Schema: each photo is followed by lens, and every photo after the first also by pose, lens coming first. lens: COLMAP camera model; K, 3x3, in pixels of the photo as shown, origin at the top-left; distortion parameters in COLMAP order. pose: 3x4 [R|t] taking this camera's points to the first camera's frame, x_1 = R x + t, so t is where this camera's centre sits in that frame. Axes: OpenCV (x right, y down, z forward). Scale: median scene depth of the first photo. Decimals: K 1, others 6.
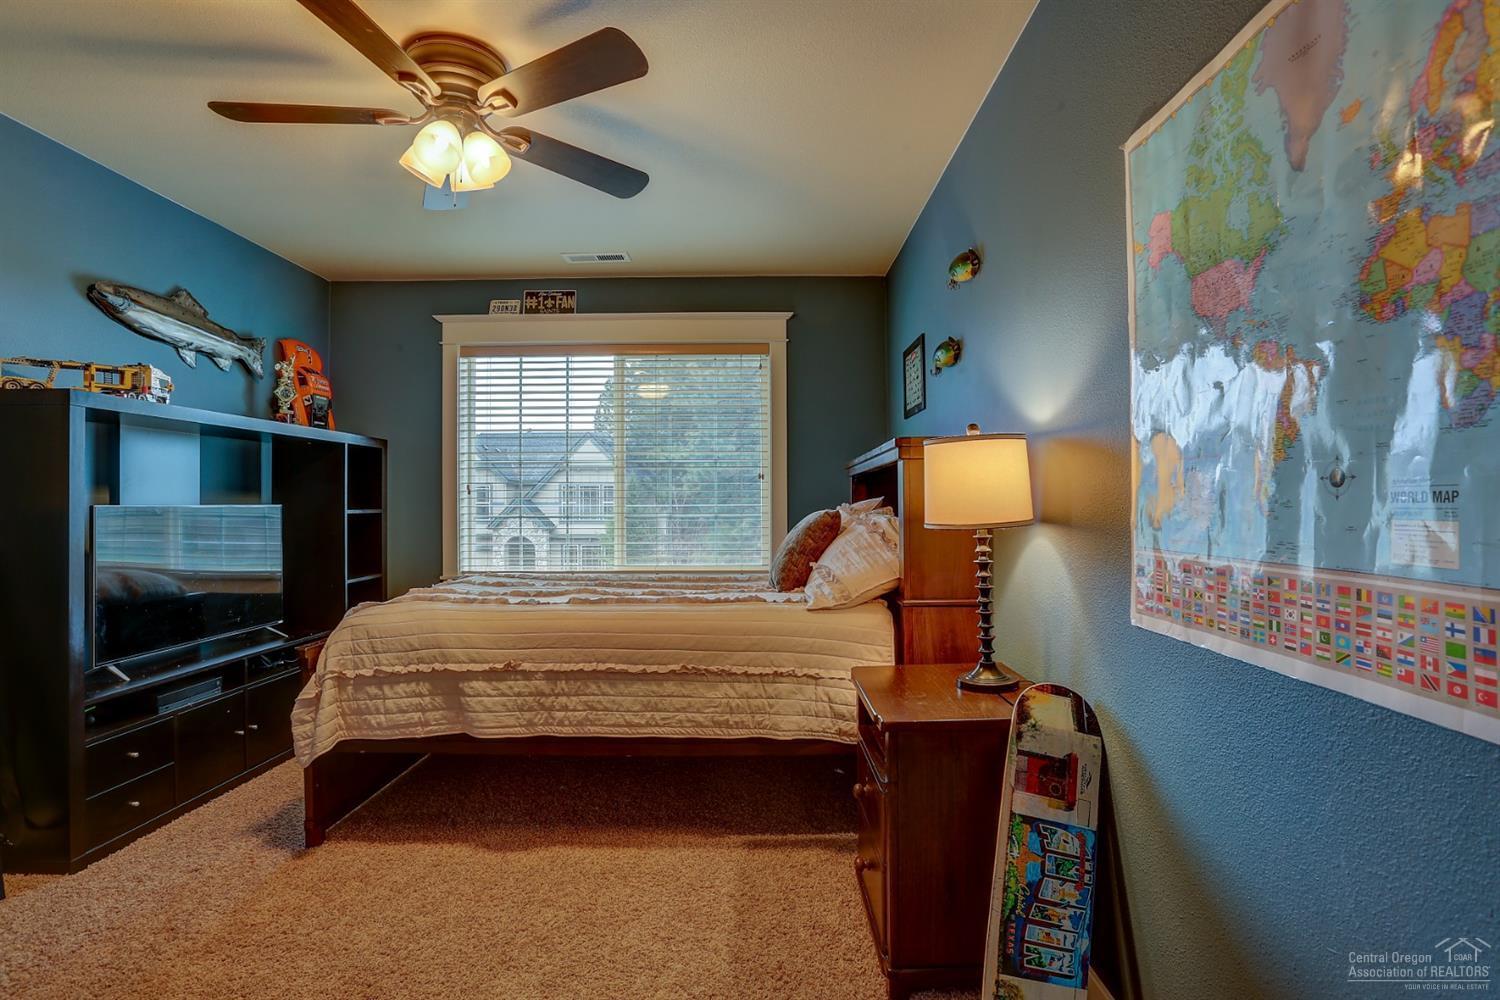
lens RADIAL K [[733.2, 0, 755.3], [0, 733.2, 502.4], [0, 0, 1]] dist [-0.066335, 0.027388]
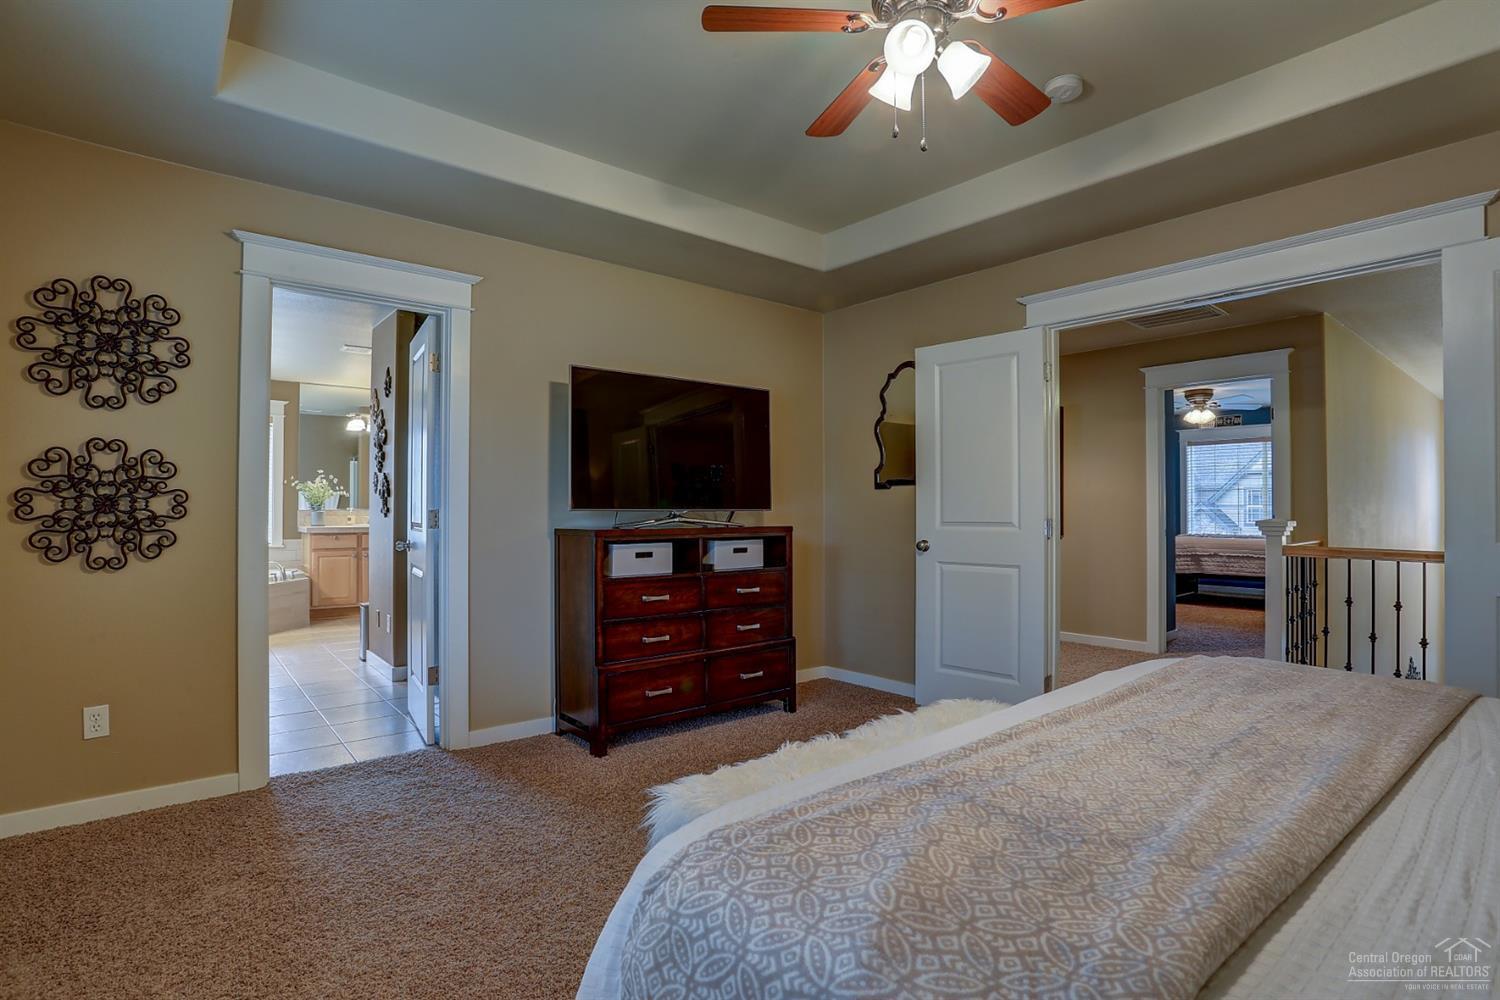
lens RADIAL K [[733.2, 0, 747.5], [0, 733.2, 504.4], [0, 0, 1]] dist [-0.066335, 0.027388]
pose [[0.641805, -0.001568, -0.766866, 0.946734], [0.002028, 0.999998, -0.000347, -0.020897], [0.766865, -0.001333, 0.641807, -3.237318]]
